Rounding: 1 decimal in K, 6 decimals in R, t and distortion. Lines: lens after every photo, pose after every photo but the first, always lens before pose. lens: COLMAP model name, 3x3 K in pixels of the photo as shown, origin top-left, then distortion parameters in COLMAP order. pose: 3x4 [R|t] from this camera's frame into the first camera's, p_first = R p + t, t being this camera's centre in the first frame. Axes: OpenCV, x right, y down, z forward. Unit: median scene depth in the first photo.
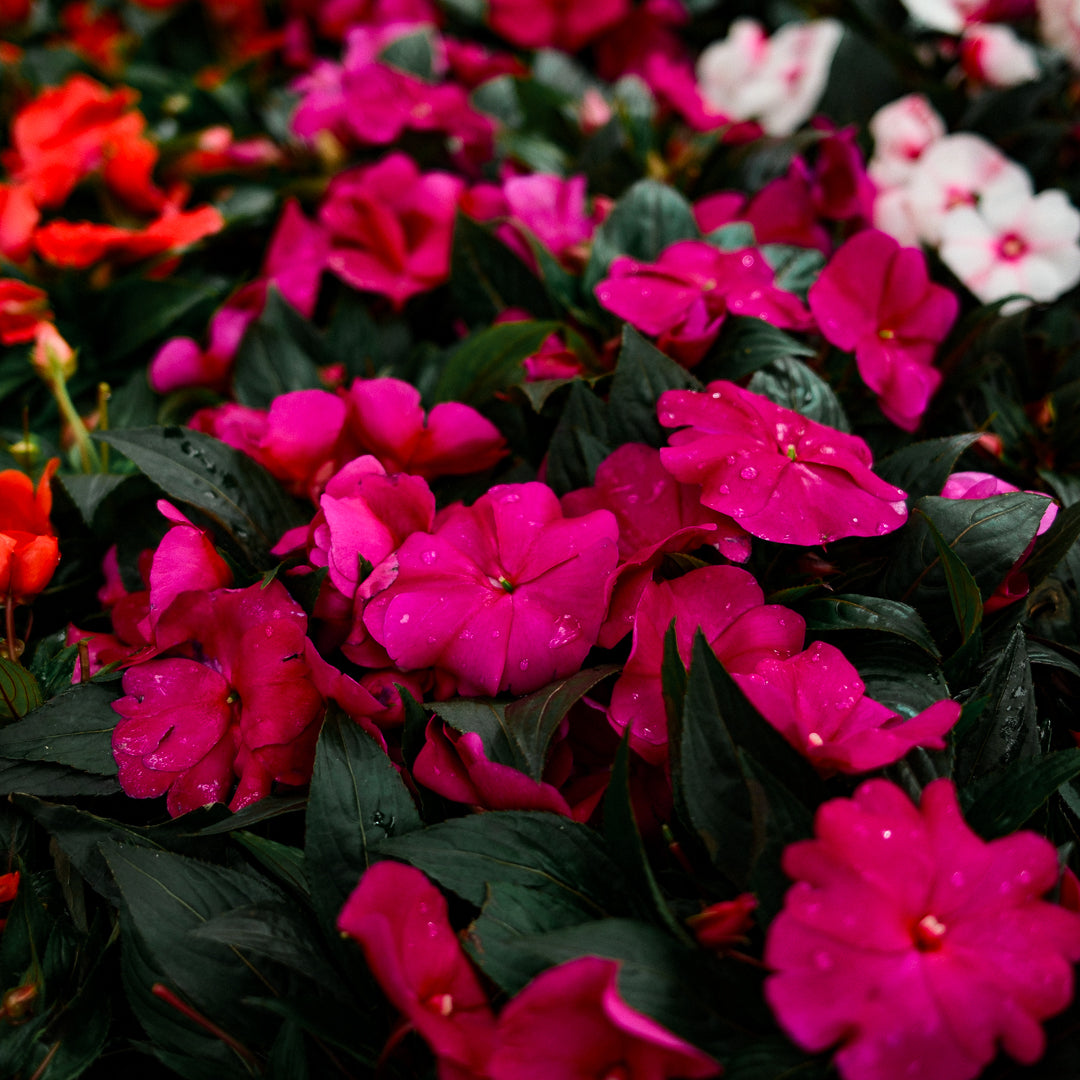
lens RADIAL K [[1686.7, 0, 539.8], [0, 1686.7, 540.7], [0, 0, 1]] dist [-0.007550, 0.000000]
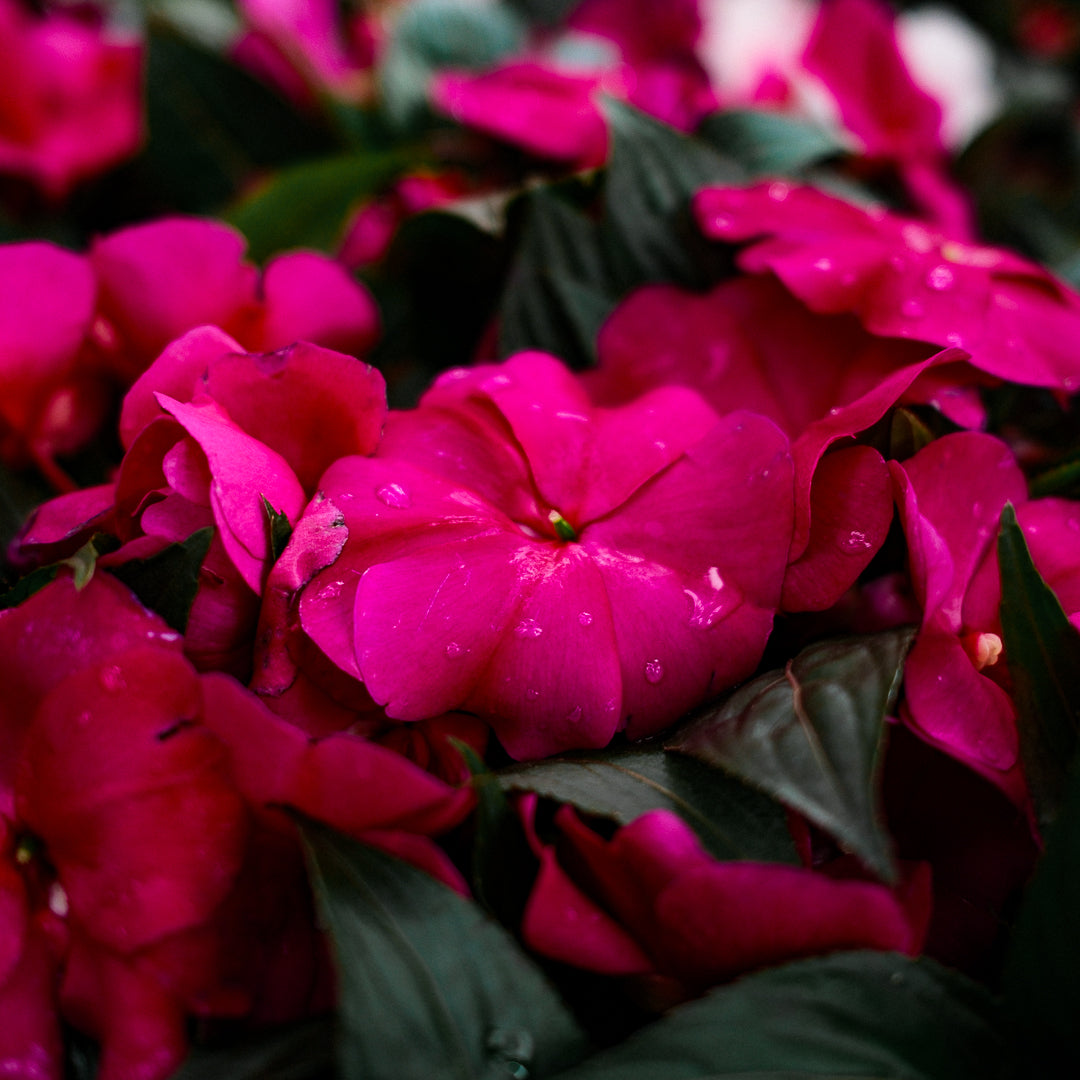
lens RADIAL K [[1686.7, 0, 540.0], [0, 1686.7, 538.7], [0, 0, 1]] dist [-0.007550, 0.000000]
pose [[0.921294, -0.110536, 0.372825, -0.214686], [0.145502, 0.987094, -0.066897, 0.062327], [-0.360619, 0.115878, 0.925487, 0.540050]]
